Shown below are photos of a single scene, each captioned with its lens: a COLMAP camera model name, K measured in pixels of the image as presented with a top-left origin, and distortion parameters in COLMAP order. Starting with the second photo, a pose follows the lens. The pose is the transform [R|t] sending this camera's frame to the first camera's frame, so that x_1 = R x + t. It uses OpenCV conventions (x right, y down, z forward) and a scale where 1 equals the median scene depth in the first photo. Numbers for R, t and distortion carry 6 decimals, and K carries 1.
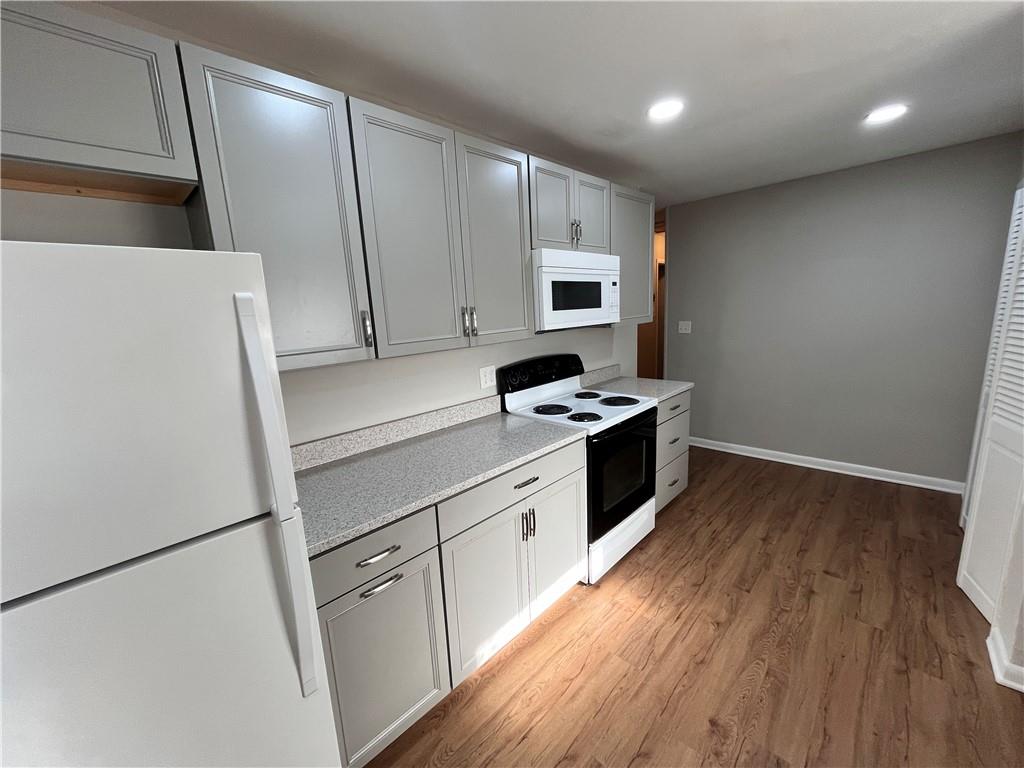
lens RADIAL K [[407.4, 0, 512.0], [0, 407.4, 384.0], [0, 0, 1]] dist [-0.004188, -0.000121]
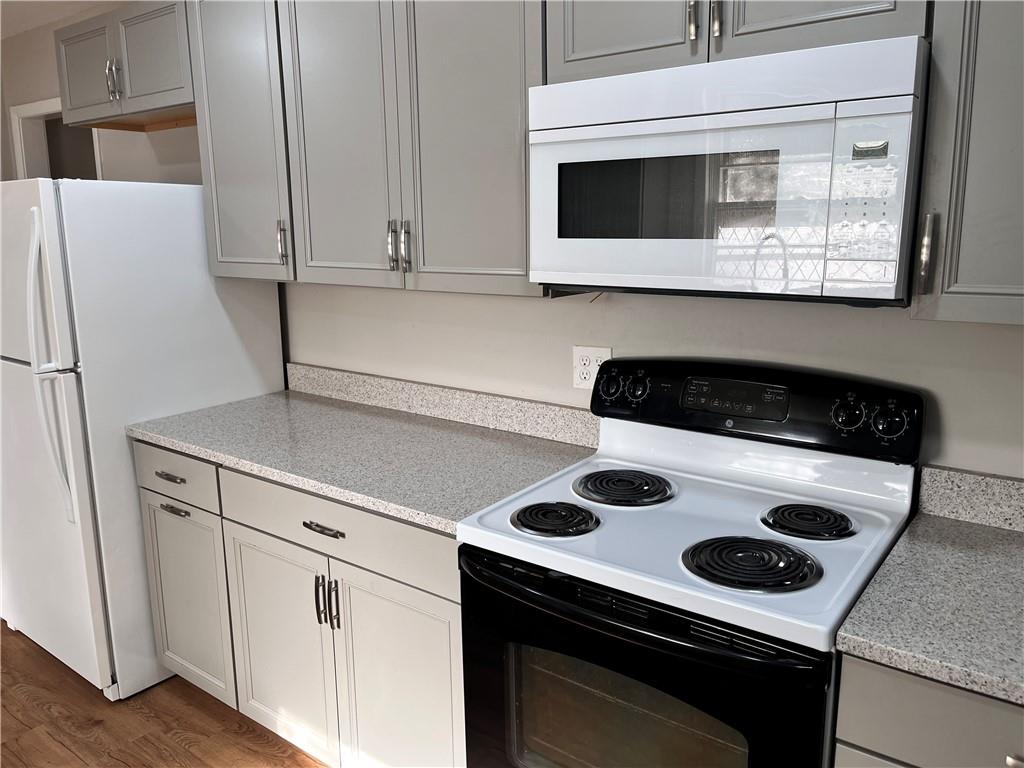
lens RADIAL K [[763.6, 0, 515.5], [0, 763.6, 380.0], [0, 0, 1]] dist [0.075573, -0.106372]
pose [[0.140287, 0.249369, -0.958194, 1.025739], [-0.181436, 0.957851, 0.222716, -0.244520], [0.973345, 0.142607, 0.179618, 0.993957]]
